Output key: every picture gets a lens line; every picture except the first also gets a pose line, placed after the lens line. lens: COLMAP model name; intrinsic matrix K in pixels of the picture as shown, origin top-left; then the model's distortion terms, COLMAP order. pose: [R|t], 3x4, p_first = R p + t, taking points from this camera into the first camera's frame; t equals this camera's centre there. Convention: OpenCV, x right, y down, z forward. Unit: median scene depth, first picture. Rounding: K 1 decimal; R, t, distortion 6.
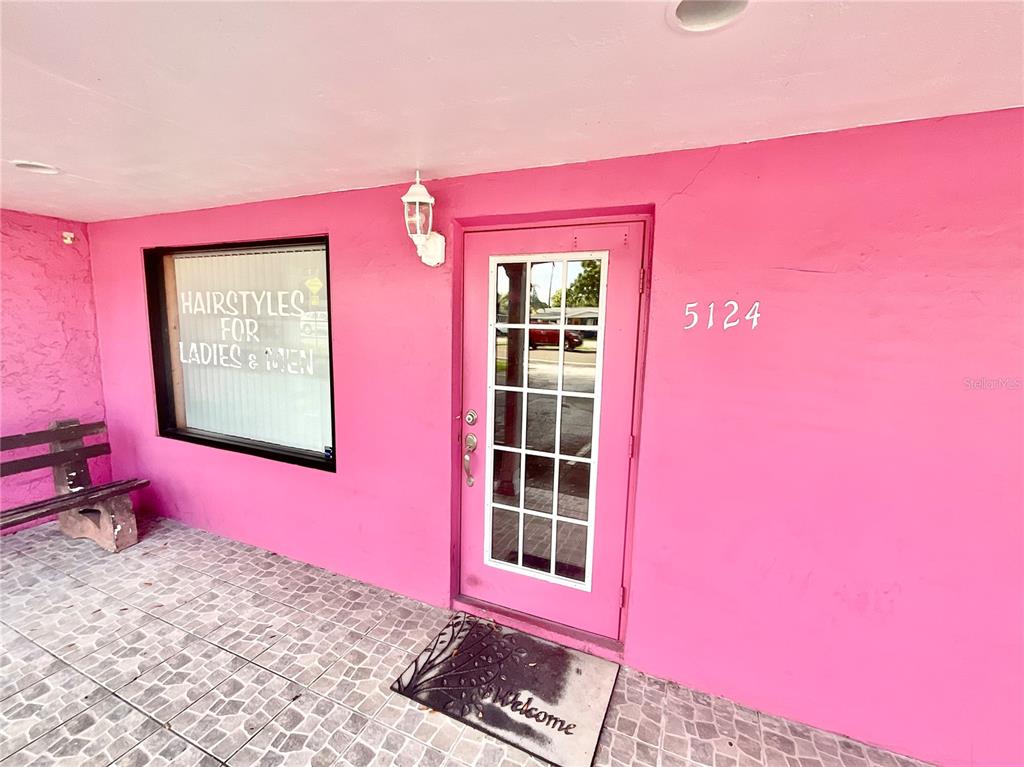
lens RADIAL K [[438.8, 0, 511.6], [0, 438.8, 371.9], [0, 0, 1]] dist [0.008379, 0.000069]
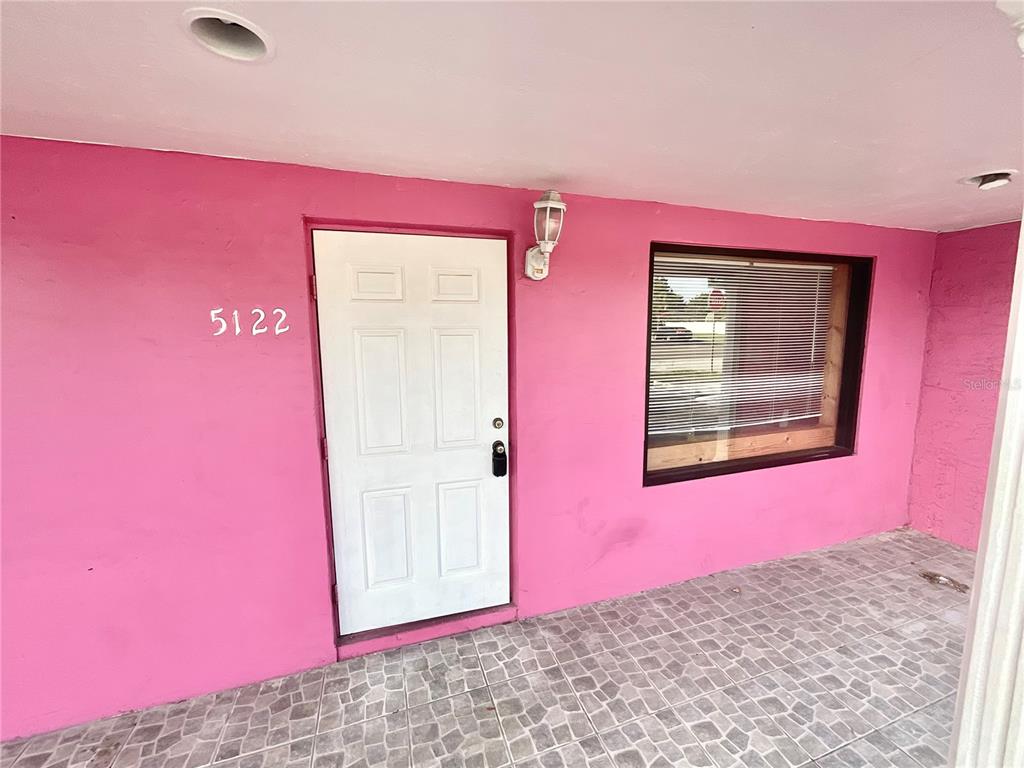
lens RADIAL K [[410.9, 0, 512.0], [0, 410.9, 384.0], [0, 0, 1]] dist [0.000132, 0.000011]
pose [[0.738775, -0.110876, 0.664769, -0.898716], [0.094004, 0.993685, 0.061265, -0.065488], [-0.667364, 0.017230, 0.744532, 0.385773]]
